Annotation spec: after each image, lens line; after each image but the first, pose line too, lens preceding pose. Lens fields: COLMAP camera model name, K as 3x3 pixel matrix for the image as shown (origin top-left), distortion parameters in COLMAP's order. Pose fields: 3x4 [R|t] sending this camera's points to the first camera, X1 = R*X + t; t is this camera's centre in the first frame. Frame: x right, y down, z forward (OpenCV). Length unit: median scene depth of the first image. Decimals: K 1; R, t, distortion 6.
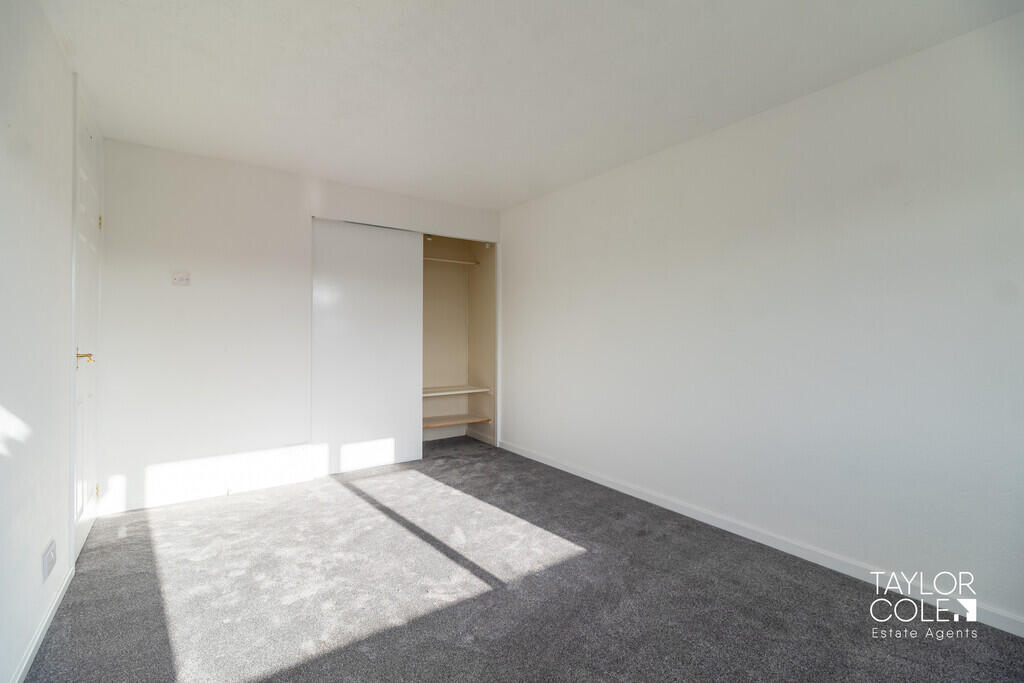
lens RADIAL K [[450.8, 0, 511.1], [0, 450.8, 332.3], [0, 0, 1]] dist [-0.009805, -0.000079]
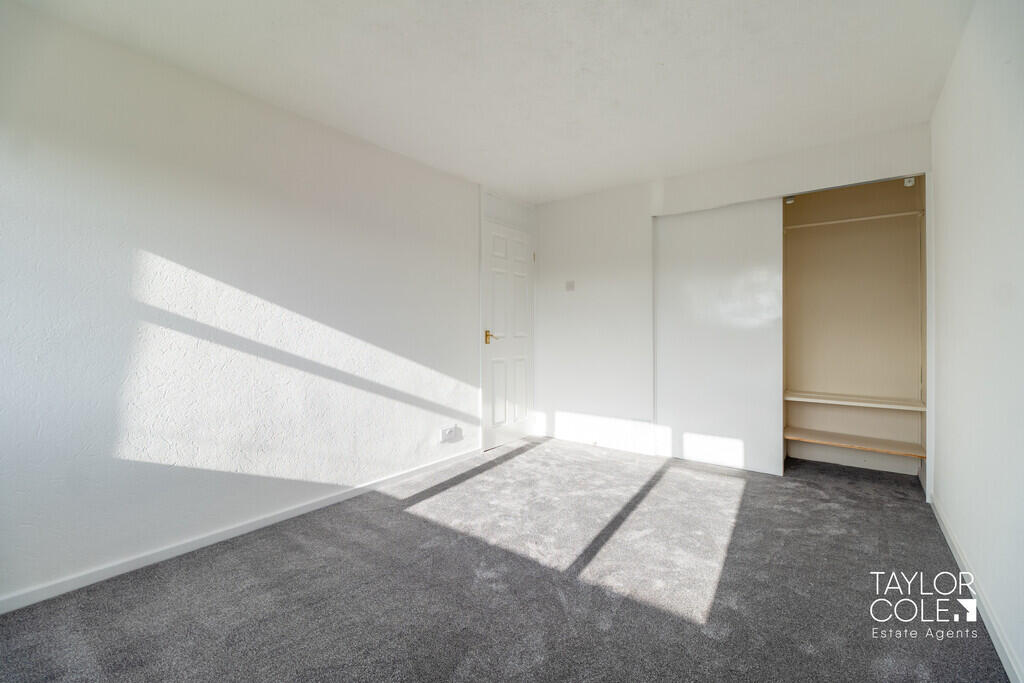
lens RADIAL K [[450.8, 0, 511.1], [0, 450.8, 332.3], [0, 0, 1]] dist [-0.009805, -0.000079]
pose [[0.266220, 0.001407, -0.963911, 0.582894], [0.006537, 0.999973, 0.003265, 0.021747], [0.963890, -0.007170, 0.266203, 0.409384]]
